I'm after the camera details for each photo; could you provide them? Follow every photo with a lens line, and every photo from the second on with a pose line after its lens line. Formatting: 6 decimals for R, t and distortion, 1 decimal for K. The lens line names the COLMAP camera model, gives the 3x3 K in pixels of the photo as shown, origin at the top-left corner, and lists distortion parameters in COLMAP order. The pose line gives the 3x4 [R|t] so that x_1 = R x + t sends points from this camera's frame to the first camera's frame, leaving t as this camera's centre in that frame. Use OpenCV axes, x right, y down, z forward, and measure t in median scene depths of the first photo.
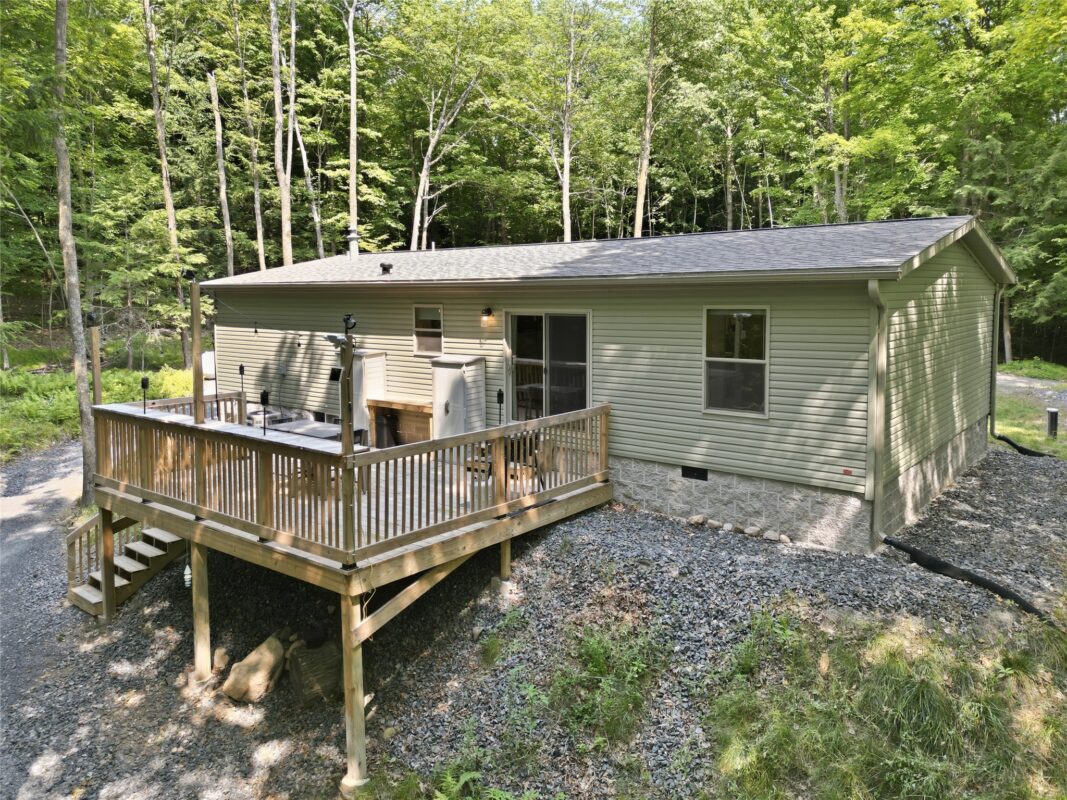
lens RADIAL K [[753.8, 0, 532.4], [0, 753.8, 336.7], [0, 0, 1]] dist [0.033418, -0.003655]
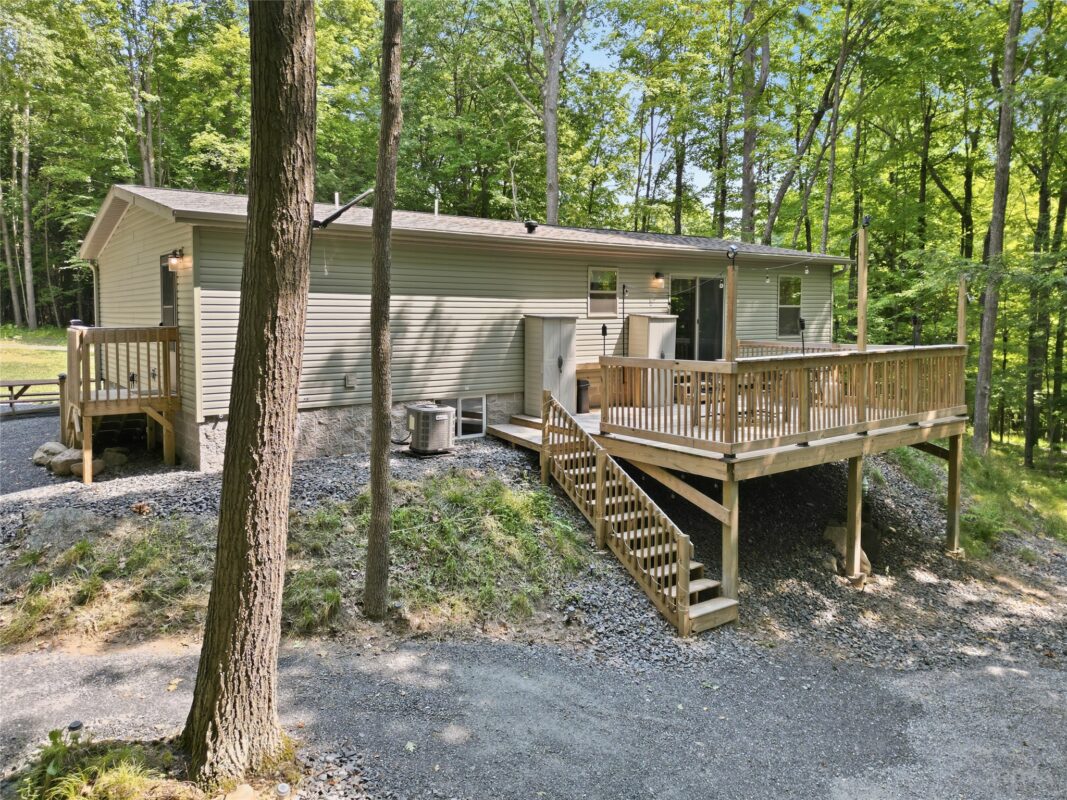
lens RADIAL K [[753.8, 0, 532.4], [0, 753.8, 336.7], [0, 0, 1]] dist [0.033418, -0.003655]
pose [[0.271724, -0.028564, 0.961951, -1.446305], [0.051669, 0.998551, 0.015055, 0.039882], [-0.960987, 0.045612, 0.272807, 1.000404]]
